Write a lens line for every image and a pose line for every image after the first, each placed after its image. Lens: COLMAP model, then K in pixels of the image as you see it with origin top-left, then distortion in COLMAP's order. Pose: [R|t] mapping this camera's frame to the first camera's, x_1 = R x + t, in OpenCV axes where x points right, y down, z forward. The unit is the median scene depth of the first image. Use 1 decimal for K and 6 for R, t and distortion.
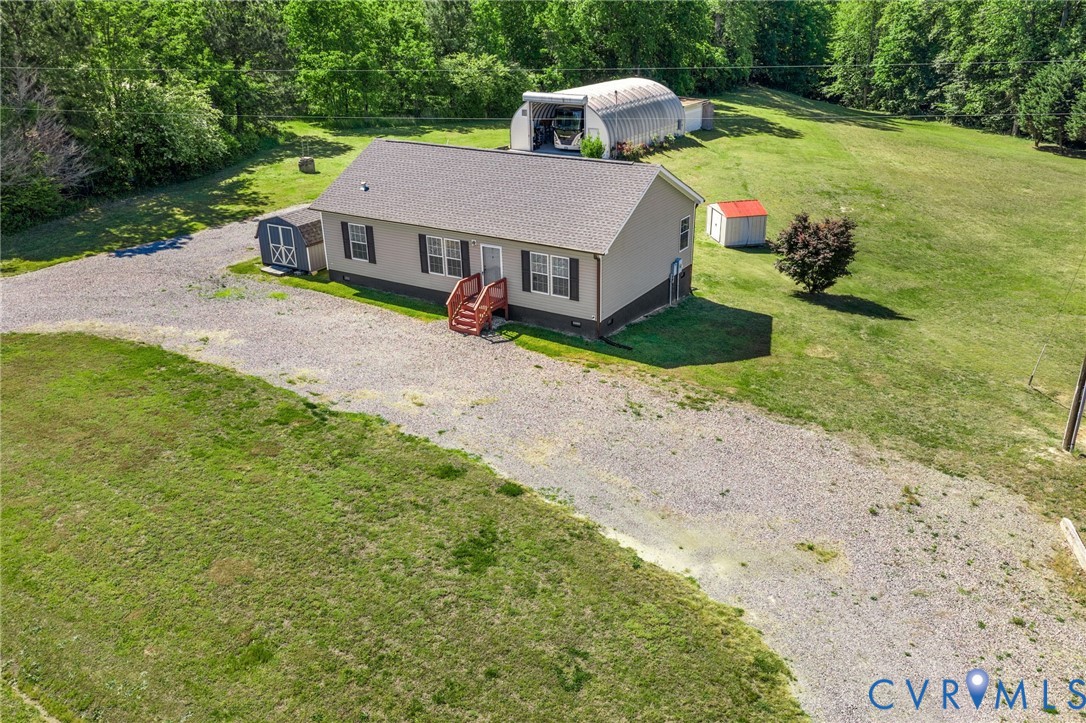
lens RADIAL K [[776.7, 0, 549.7], [0, 776.7, 358.3], [0, 0, 1]] dist [0.020797, -0.015635]
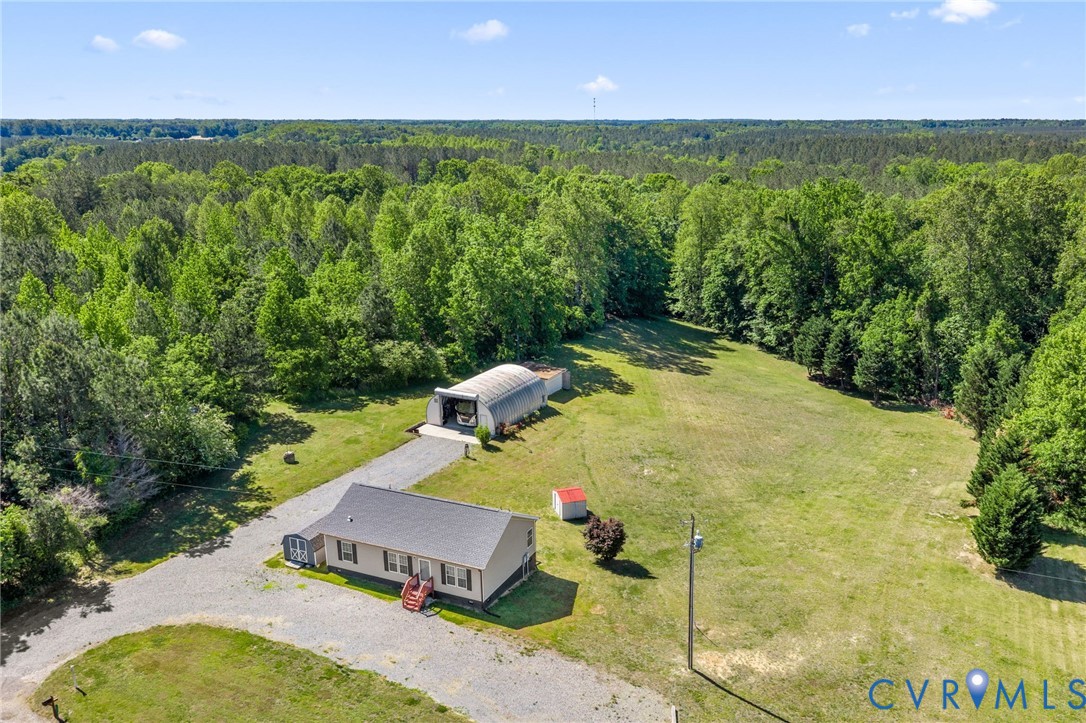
lens RADIAL K [[776.7, 0, 536.3], [0, 776.7, 361.7], [0, 0, 1]] dist [0.020797, -0.015635]
pose [[0.994238, -0.028817, 0.103248, 0.011050], [0.045388, 0.985757, -0.161937, -0.256137], [-0.097111, 0.165691, 0.981385, -0.813774]]
